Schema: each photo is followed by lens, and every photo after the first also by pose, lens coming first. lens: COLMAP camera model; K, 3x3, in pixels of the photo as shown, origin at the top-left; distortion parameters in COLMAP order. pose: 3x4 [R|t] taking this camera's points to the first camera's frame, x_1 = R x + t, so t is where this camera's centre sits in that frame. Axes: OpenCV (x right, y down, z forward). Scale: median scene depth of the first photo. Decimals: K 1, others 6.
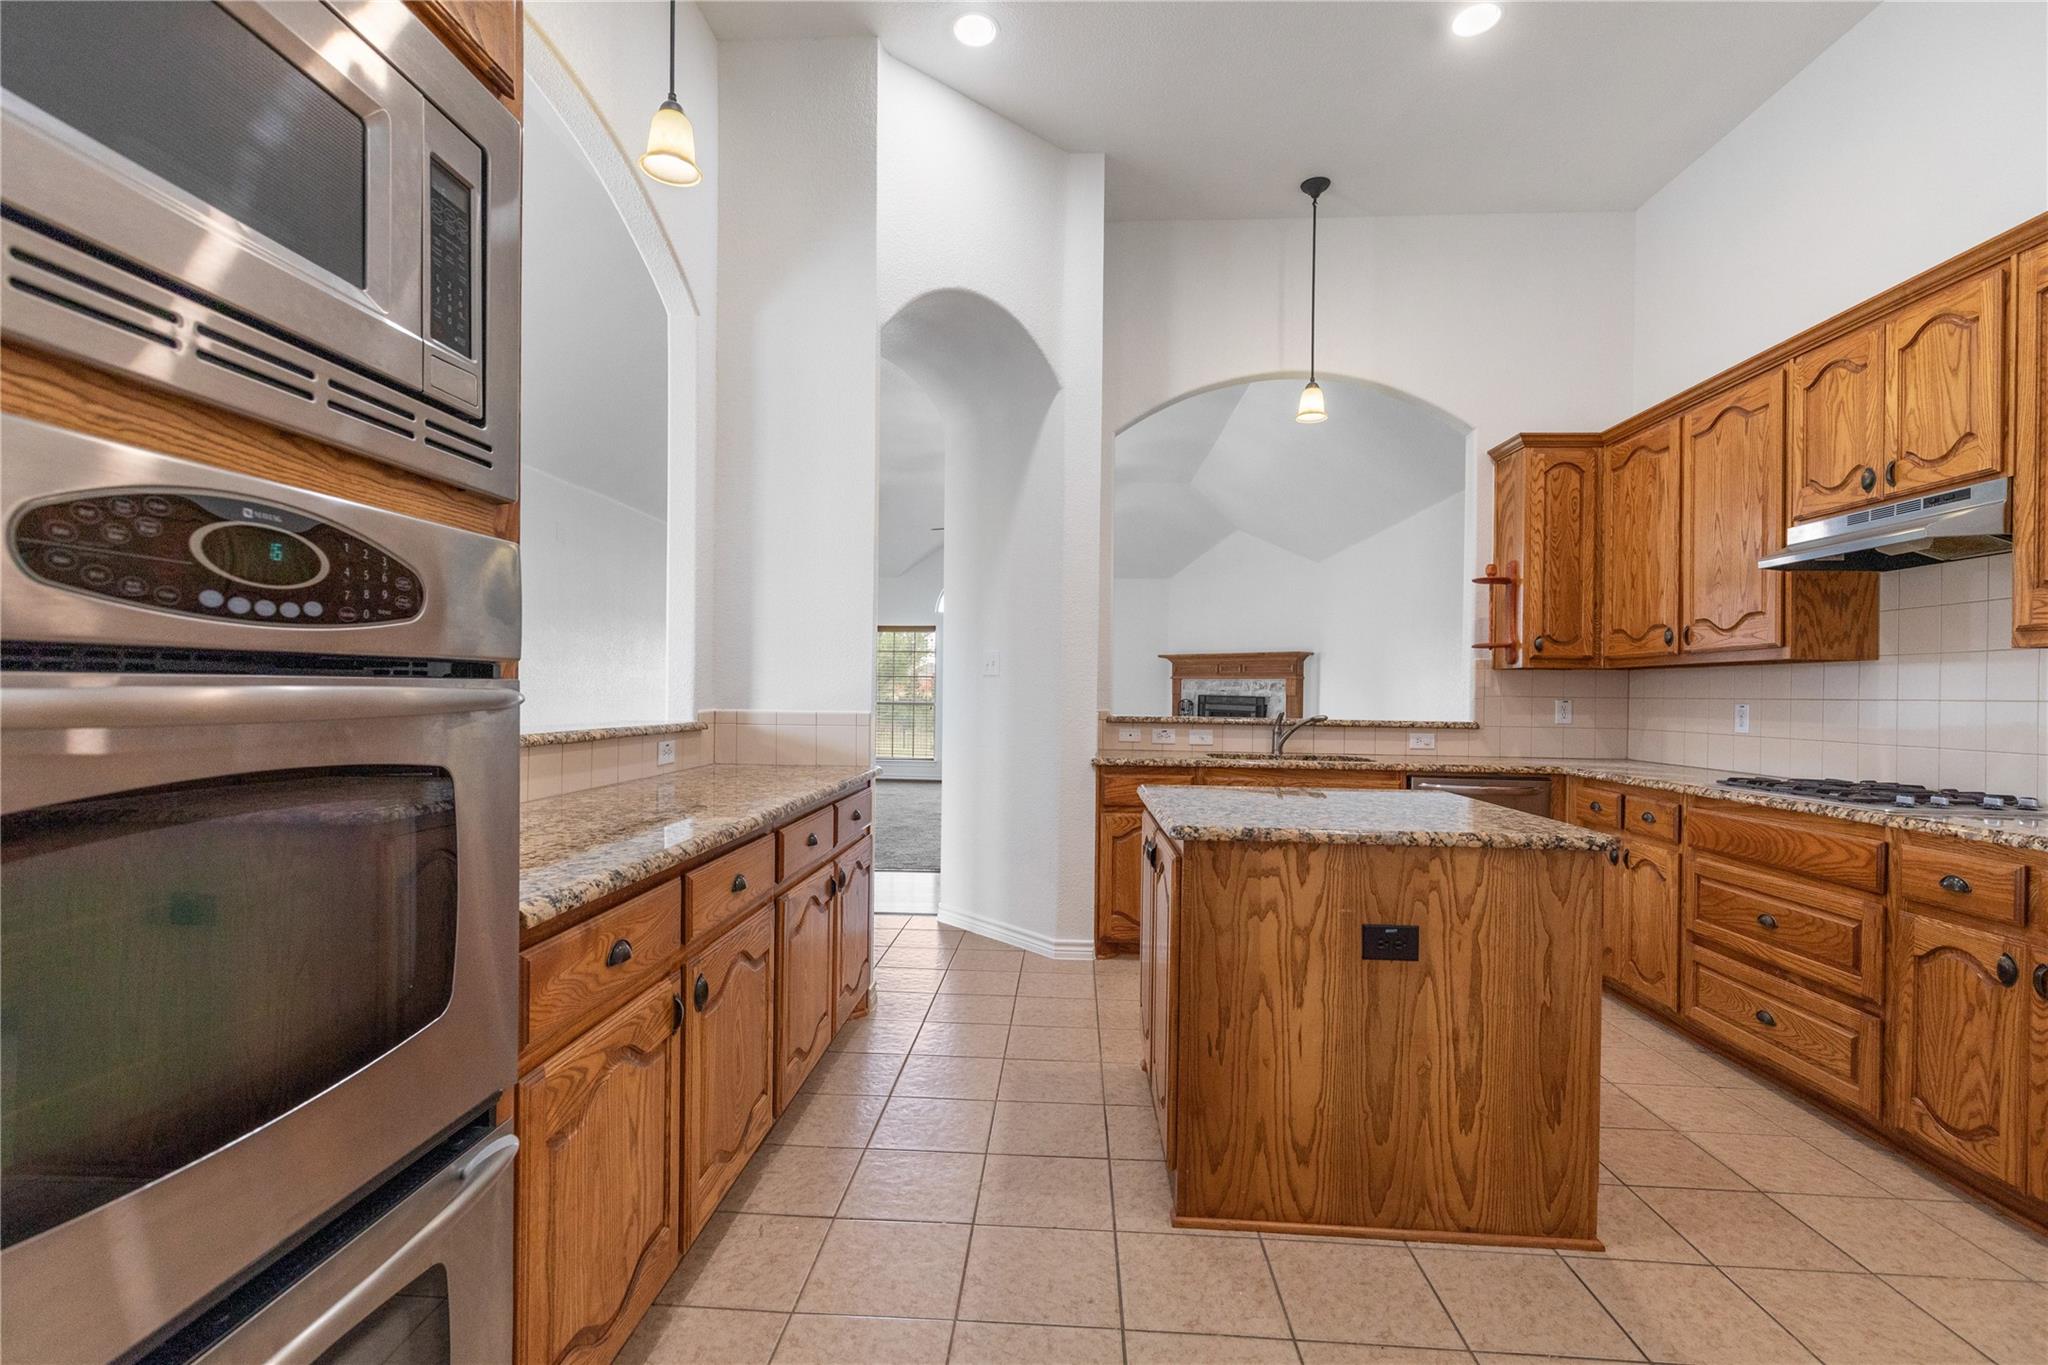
lens RADIAL K [[925.4, 0, 1009.8], [0, 925.4, 693.4], [0, 0, 1]] dist [0.000913, -0.000081]
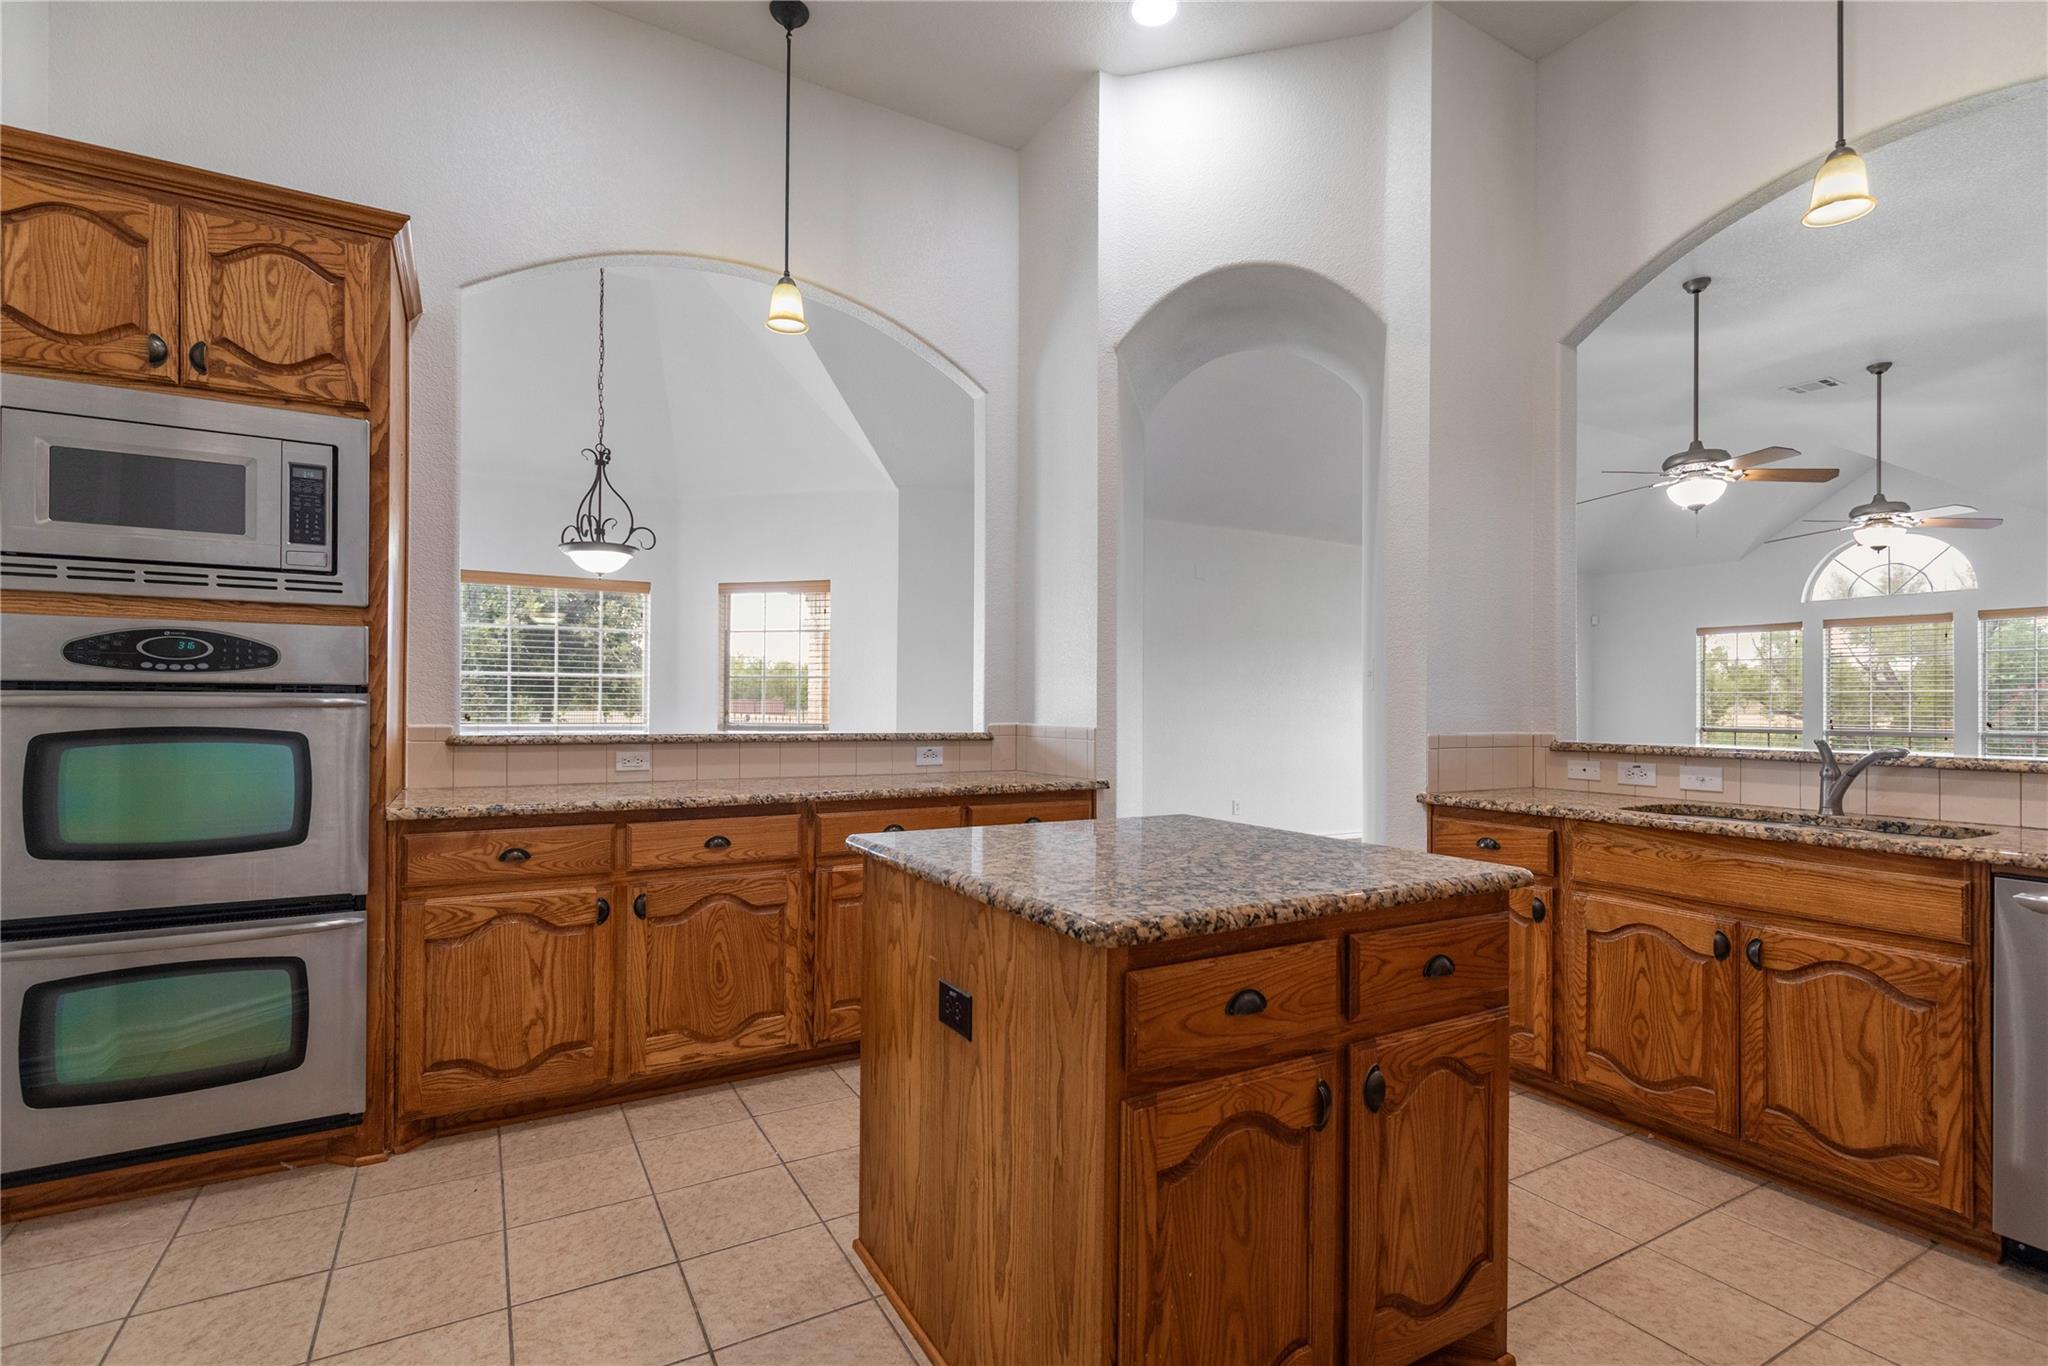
lens RADIAL K [[925.4, 0, 1018.2], [0, 925.4, 687.4], [0, 0, 1]] dist [0.000913, -0.000081]
pose [[0.565806, -0.022825, -0.824222, 1.114738], [-0.005822, 0.999481, -0.031675, 0.015793], [0.824518, 0.022720, 0.565380, 0.587961]]
